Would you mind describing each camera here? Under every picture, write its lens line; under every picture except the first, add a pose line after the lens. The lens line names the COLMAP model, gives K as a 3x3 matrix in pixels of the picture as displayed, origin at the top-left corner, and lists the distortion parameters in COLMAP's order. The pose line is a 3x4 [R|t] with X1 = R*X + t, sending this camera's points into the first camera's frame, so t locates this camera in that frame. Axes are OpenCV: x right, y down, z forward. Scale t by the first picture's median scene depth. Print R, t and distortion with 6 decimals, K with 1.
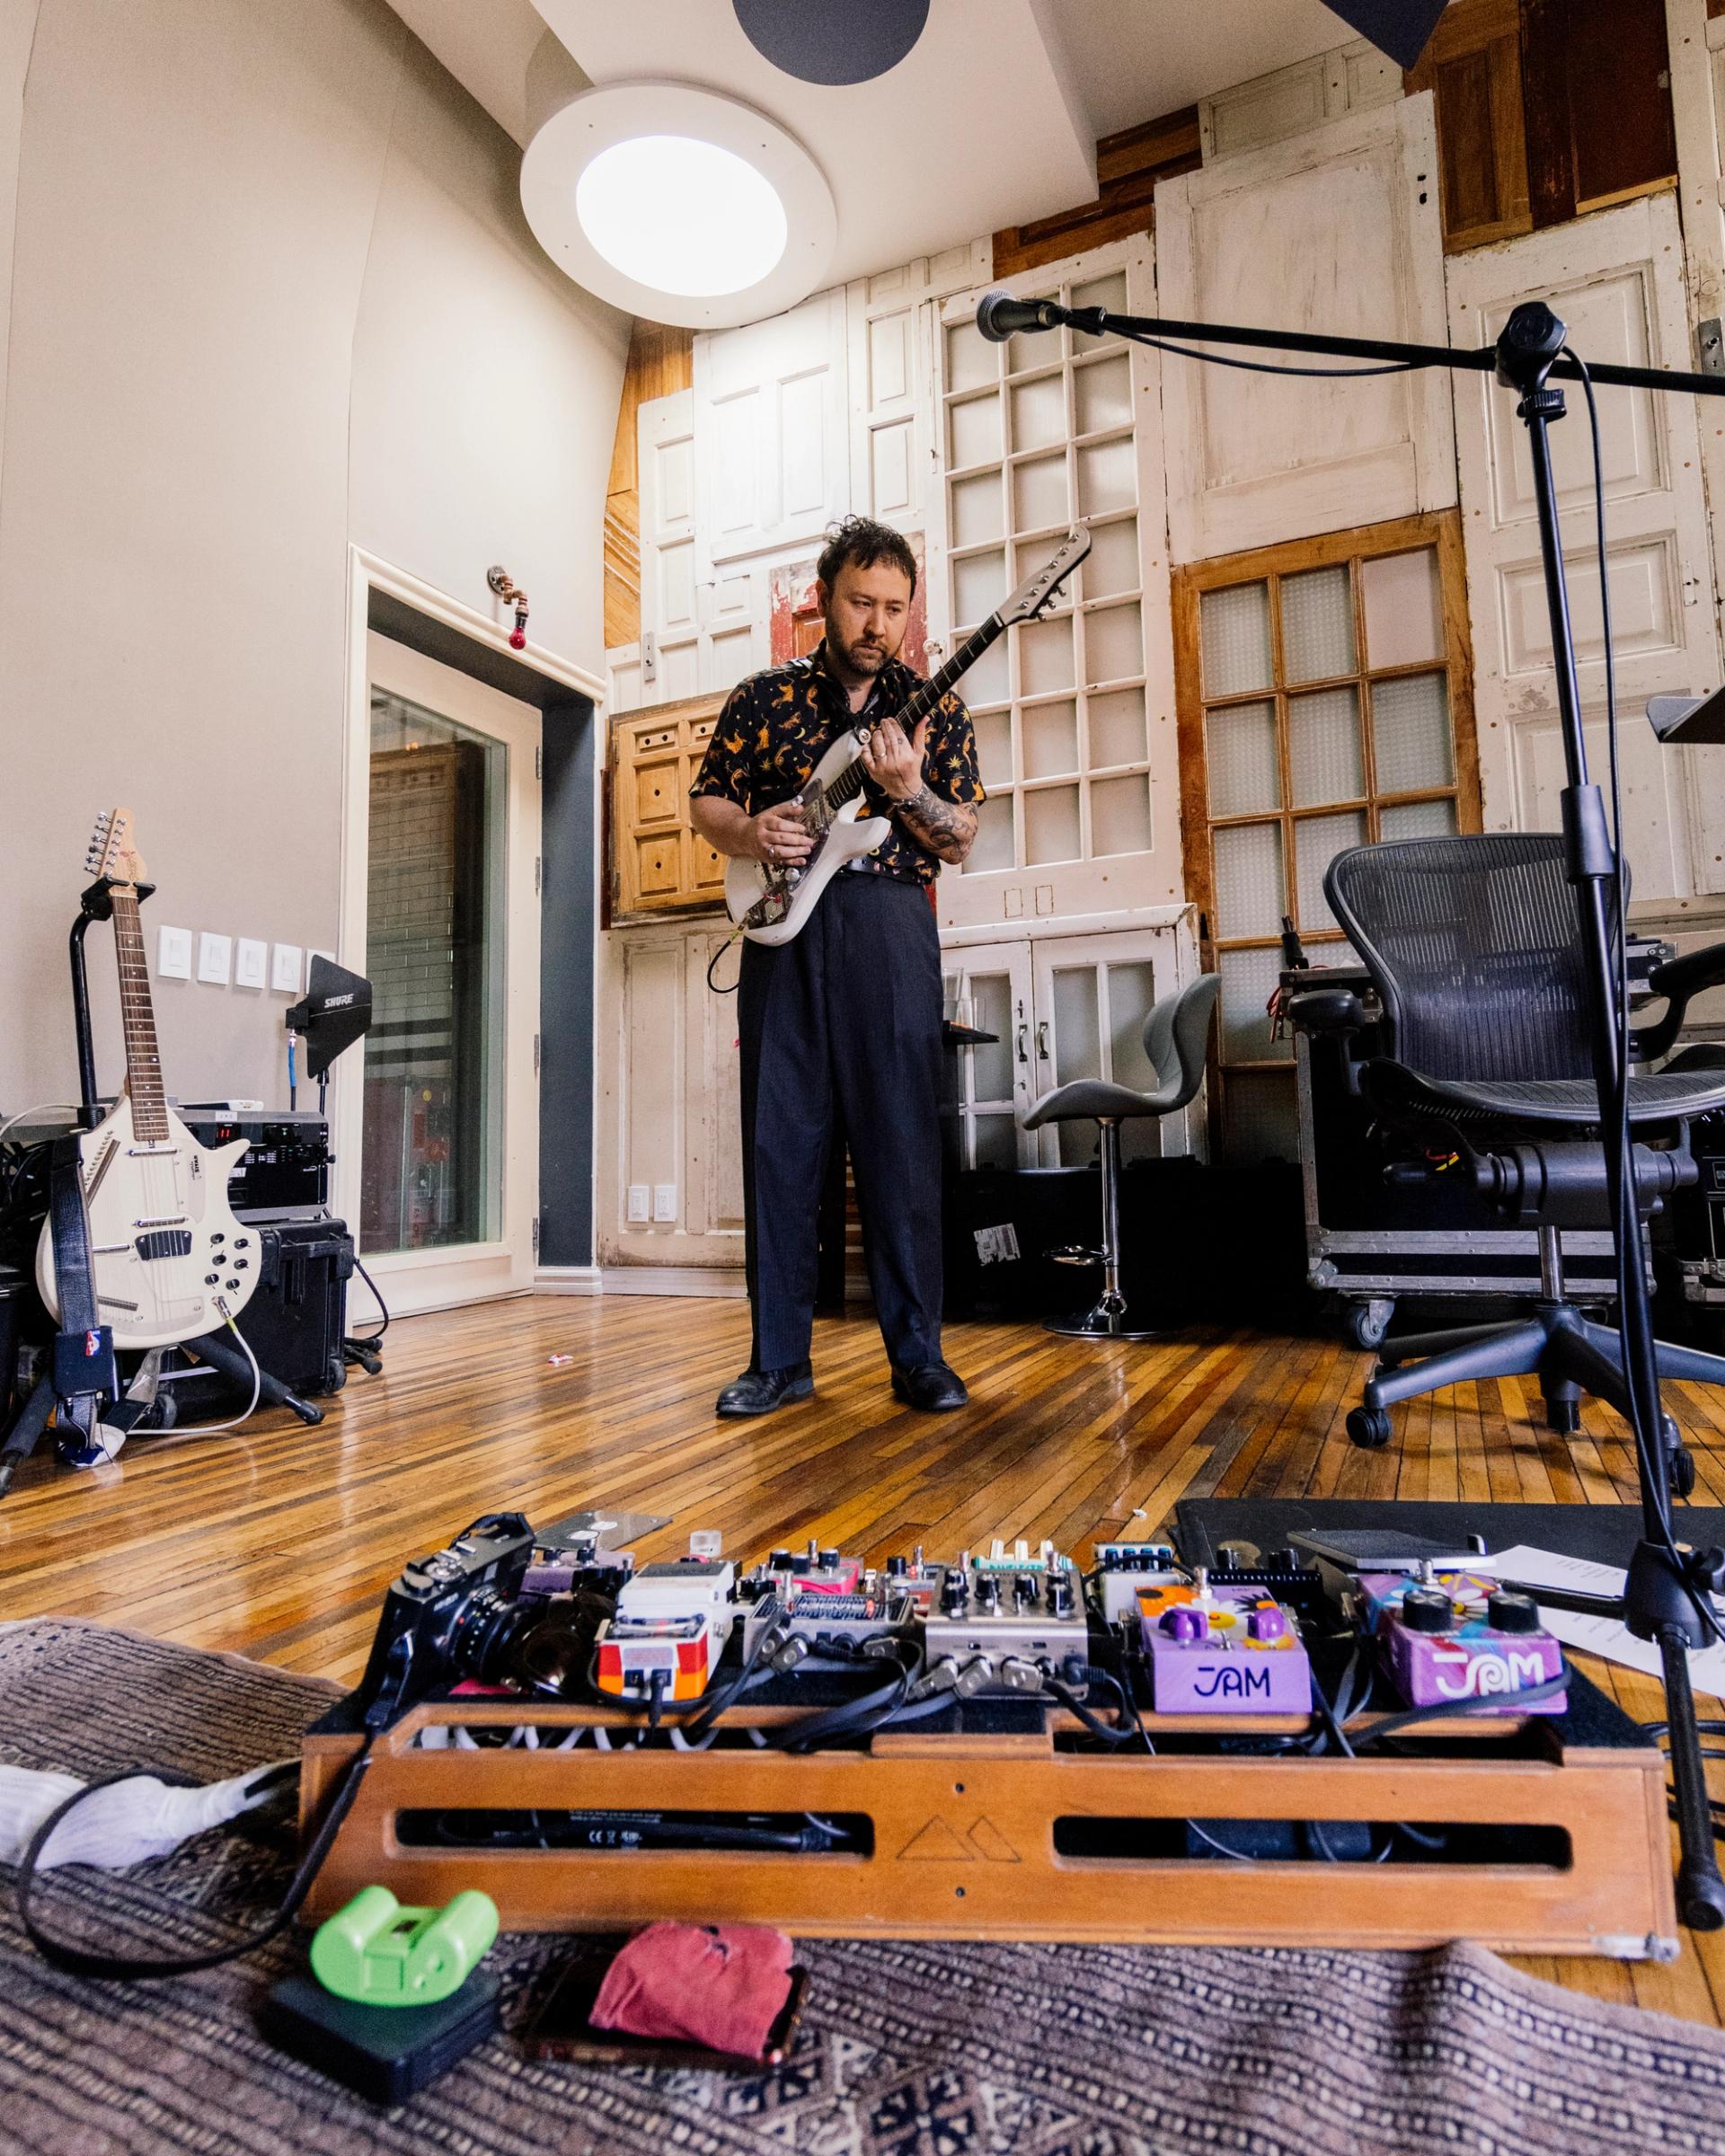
lens RADIAL K [[1202.6, 0, 925.2], [0, 1202.6, 1031.5], [0, 0, 1]] dist [0.006721, 0.000817]
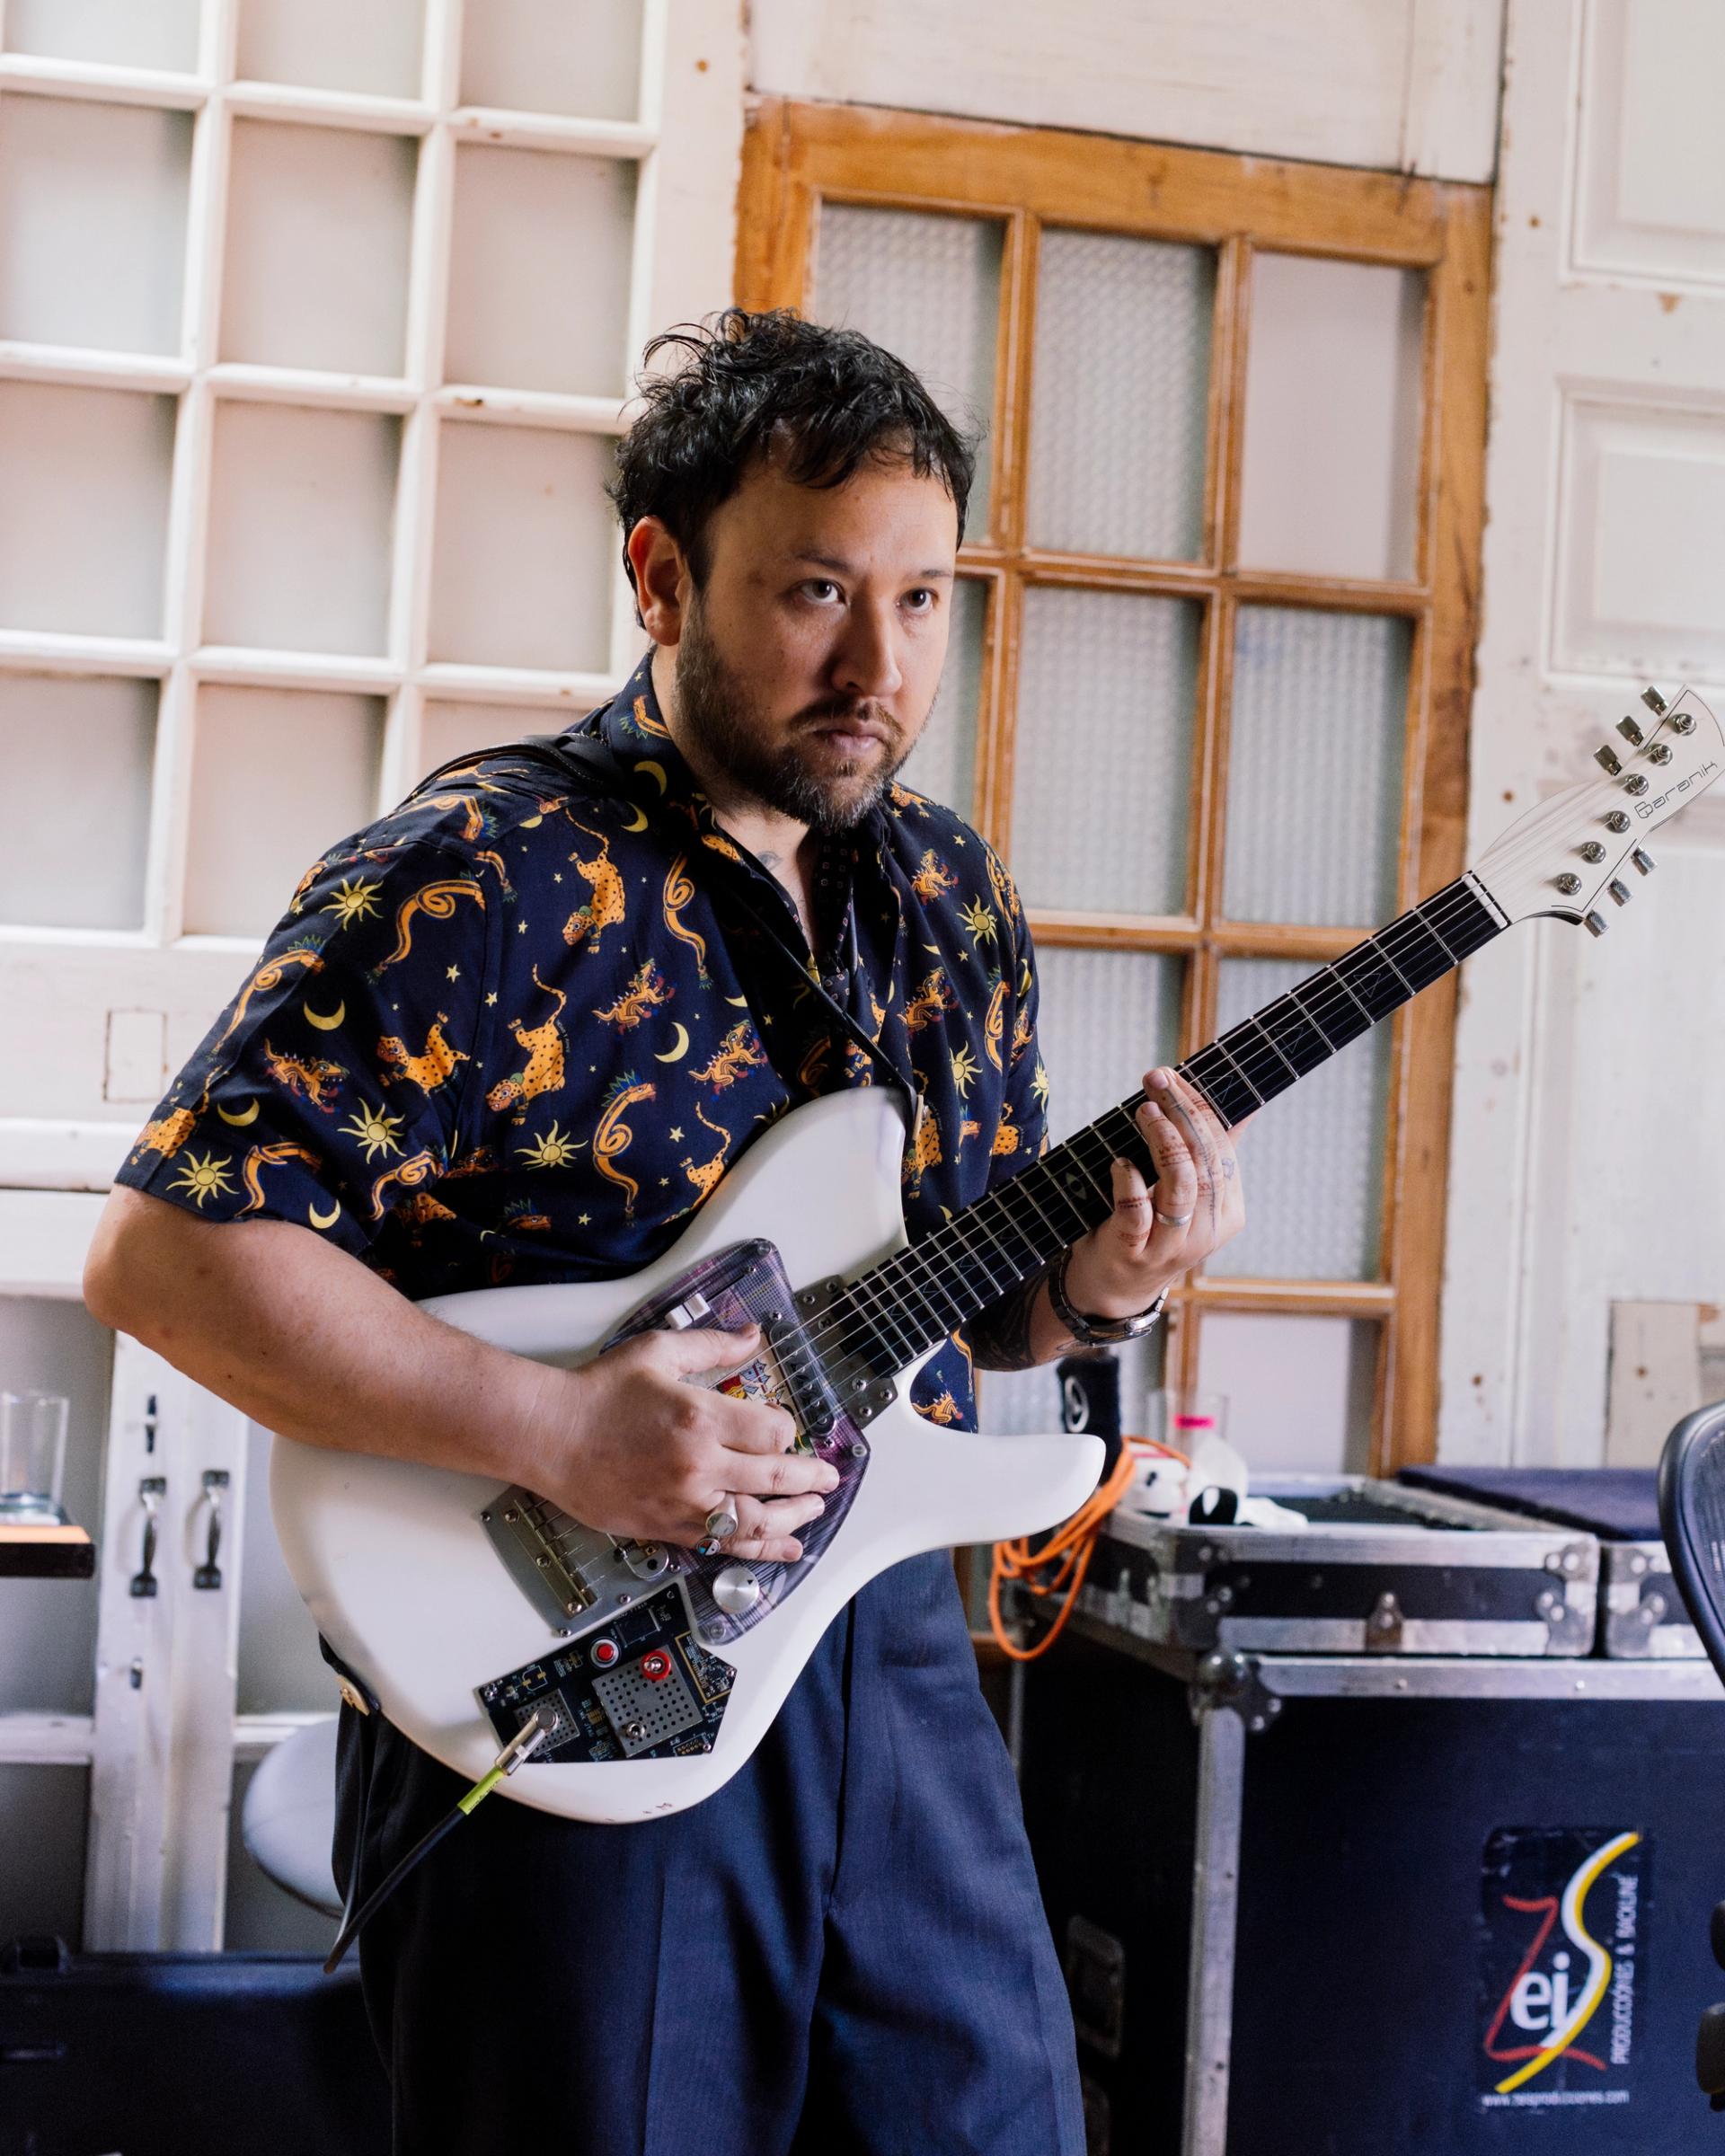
lens RADIAL K [[3940.3, 0, 861.5], [0, 3940.3, 965.6], [0, 0, 1]] dist [-0.009594, 0.027053]
pose [[0.774851, 0.088104, 0.625974, -0.442688], [-0.132401, 0.990895, 0.024425, -0.193970], [-0.618123, -0.101806, 0.779461, 0.137736]]
